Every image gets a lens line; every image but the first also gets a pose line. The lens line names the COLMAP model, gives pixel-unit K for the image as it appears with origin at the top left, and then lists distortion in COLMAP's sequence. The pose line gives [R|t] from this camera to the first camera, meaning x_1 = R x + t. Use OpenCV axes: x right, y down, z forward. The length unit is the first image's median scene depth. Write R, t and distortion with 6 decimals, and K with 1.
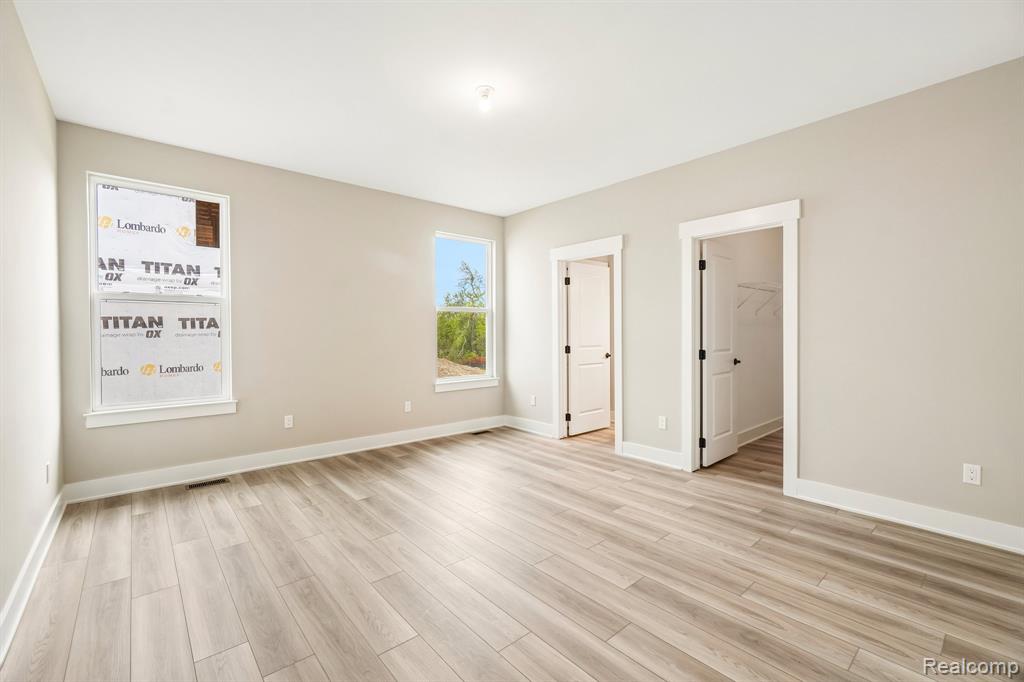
lens RADIAL K [[439.7, 0, 504.0], [0, 439.7, 330.4], [0, 0, 1]] dist [-0.009564, 0.004286]
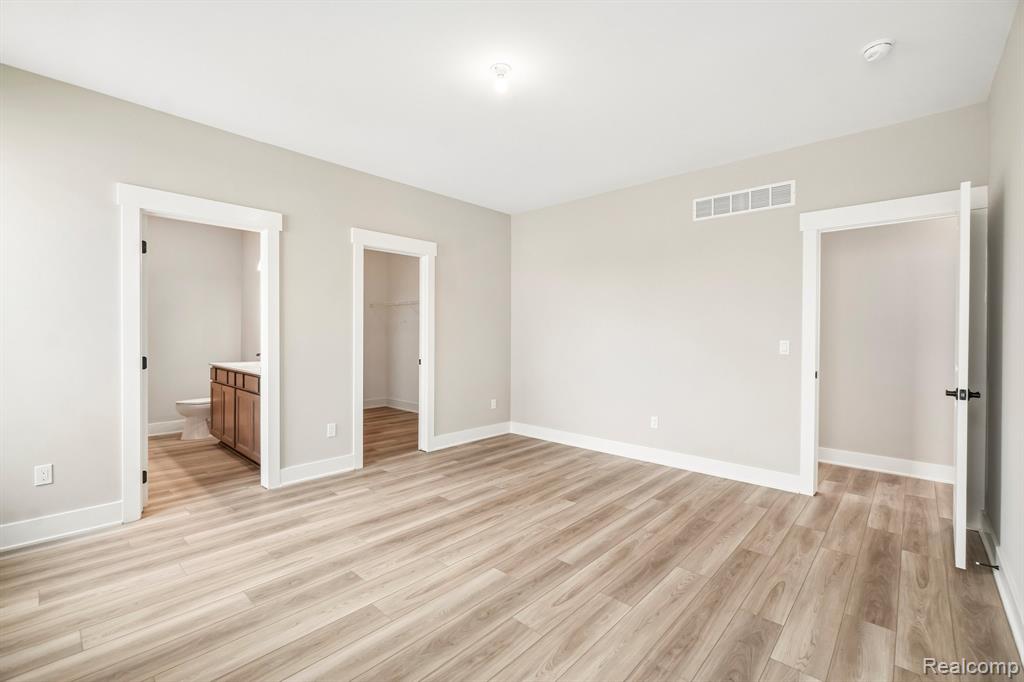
lens RADIAL K [[439.7, 0, 520.6], [0, 439.7, 327.3], [0, 0, 1]] dist [-0.009564, 0.004286]
pose [[-0.133948, 0.020010, 0.990786, -0.697599], [-0.010188, 0.999715, -0.021567, 0.005174], [-0.990936, -0.012983, -0.133706, 0.793626]]
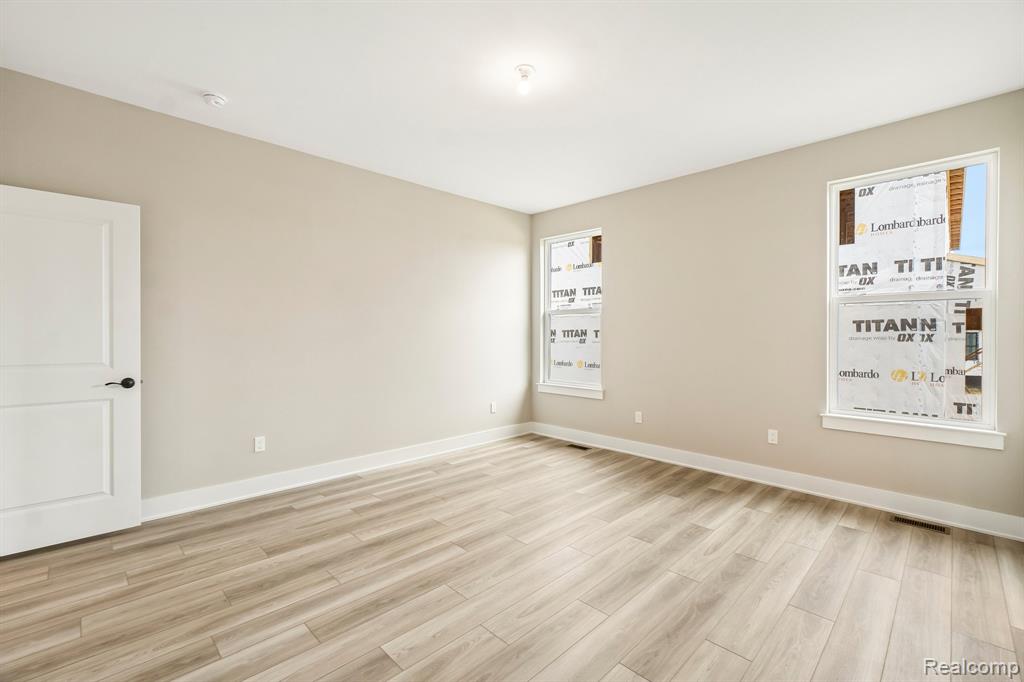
lens RADIAL K [[439.7, 0, 517.2], [0, 439.7, 338.0], [0, 0, 1]] dist [-0.009564, 0.004286]
pose [[0.083573, 0.009040, -0.996461, 0.627081], [0.001379, 0.999957, 0.009187, 0.000585], [0.996501, -0.002142, 0.083556, 0.670451]]
